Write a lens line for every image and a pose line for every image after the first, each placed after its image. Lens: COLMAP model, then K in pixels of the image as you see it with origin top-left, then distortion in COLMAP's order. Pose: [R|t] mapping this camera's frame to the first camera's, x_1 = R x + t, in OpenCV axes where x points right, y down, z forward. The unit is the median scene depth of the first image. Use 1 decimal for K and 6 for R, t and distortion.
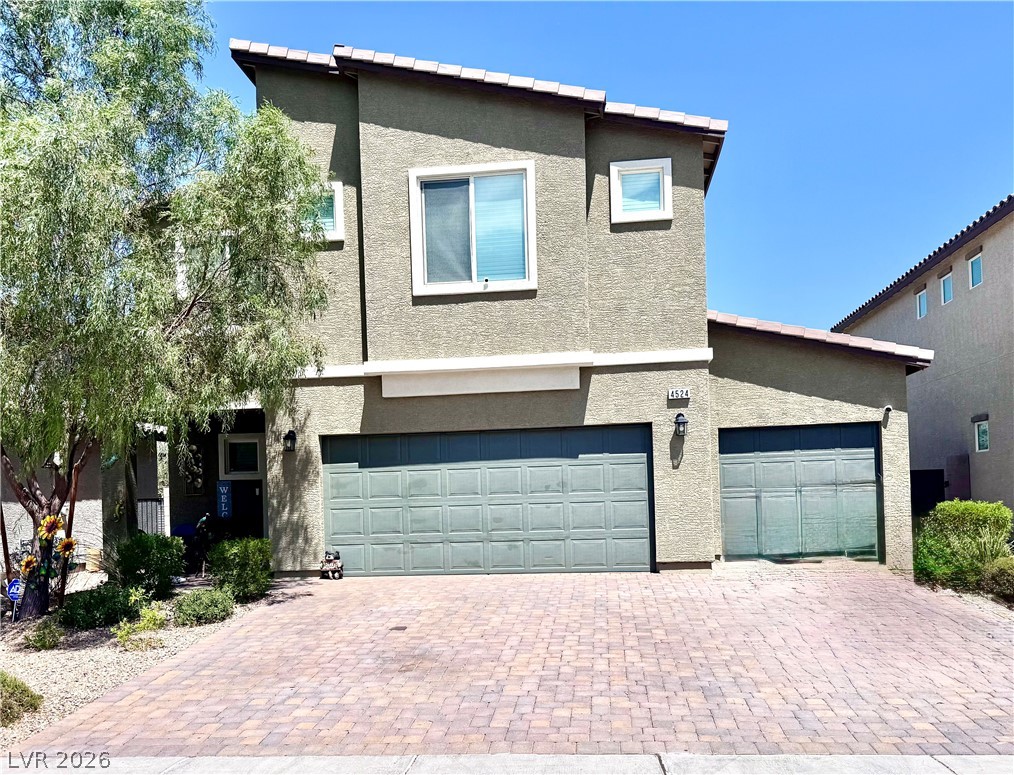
lens RADIAL K [[882.5, 0, 504.5], [0, 882.5, 495.3], [0, 0, 1]] dist [0.193391, -0.399646]
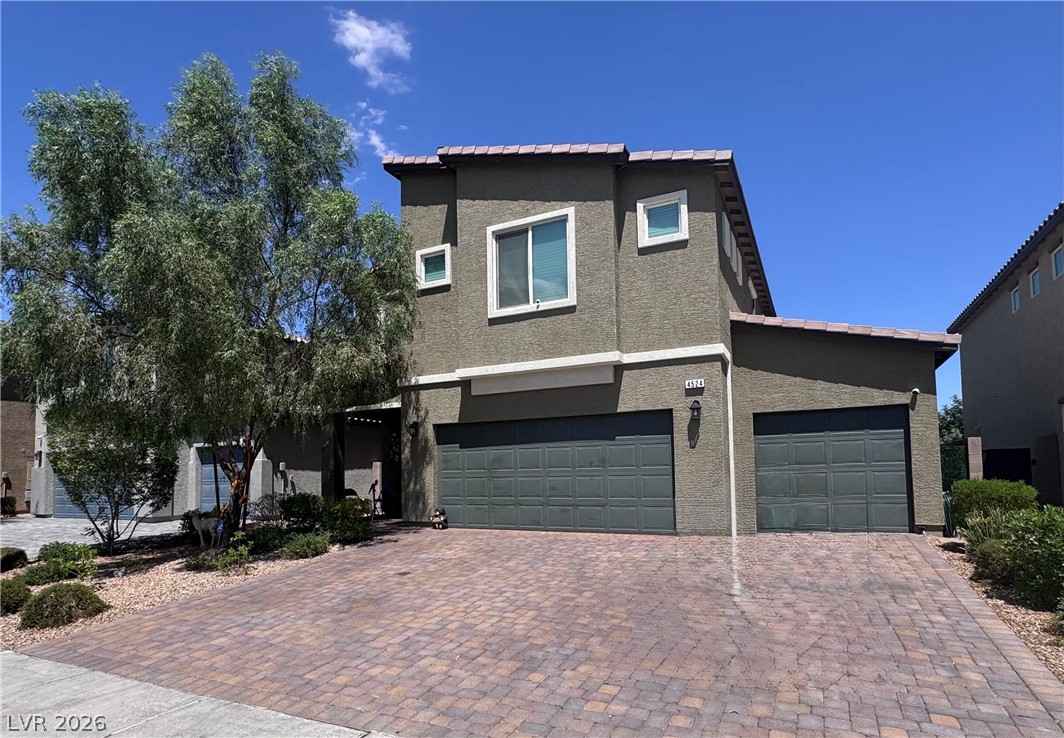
lens RADIAL K [[588.0, 0, 532.0], [0, 588.0, 450.7], [0, 0, 1]] dist [-0.000608, 0.000044]
pose [[0.937286, -0.000922, -0.348560, 0.264735], [-0.008281, 0.999655, -0.024913, -0.005338], [0.348463, 0.026237, 0.936955, 0.204169]]
